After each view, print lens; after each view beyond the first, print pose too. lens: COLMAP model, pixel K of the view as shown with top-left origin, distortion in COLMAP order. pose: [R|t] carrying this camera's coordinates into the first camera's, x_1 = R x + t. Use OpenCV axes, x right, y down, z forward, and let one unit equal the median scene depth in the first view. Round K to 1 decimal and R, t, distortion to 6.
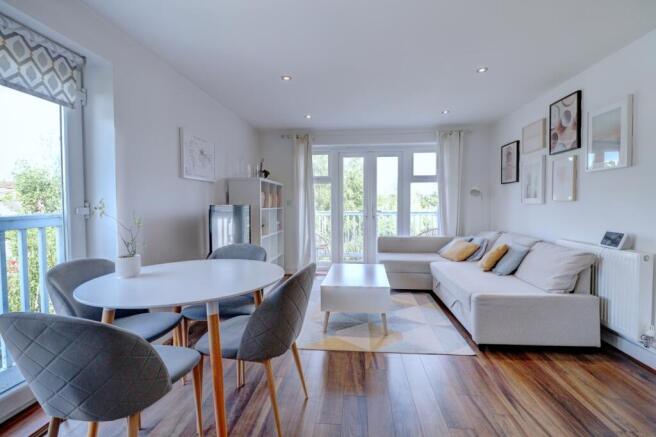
lens RADIAL K [[304.8, 0, 326.3], [0, 304.8, 217.1], [0, 0, 1]] dist [-0.025087, -0.000385]
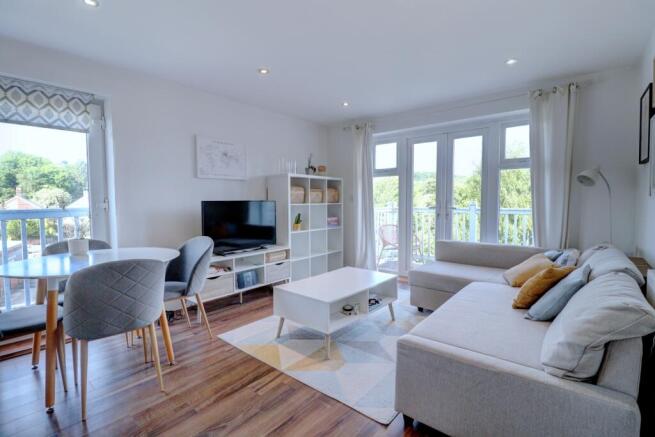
lens RADIAL K [[304.4, 0, 326.8], [0, 304.4, 217.6], [0, 0, 1]] dist [-0.025087, -0.000385]
pose [[0.828867, 0.029463, -0.558669, 0.413528], [-0.021502, 0.999552, 0.020813, -0.006859], [0.559032, -0.005238, 0.829129, 0.210114]]
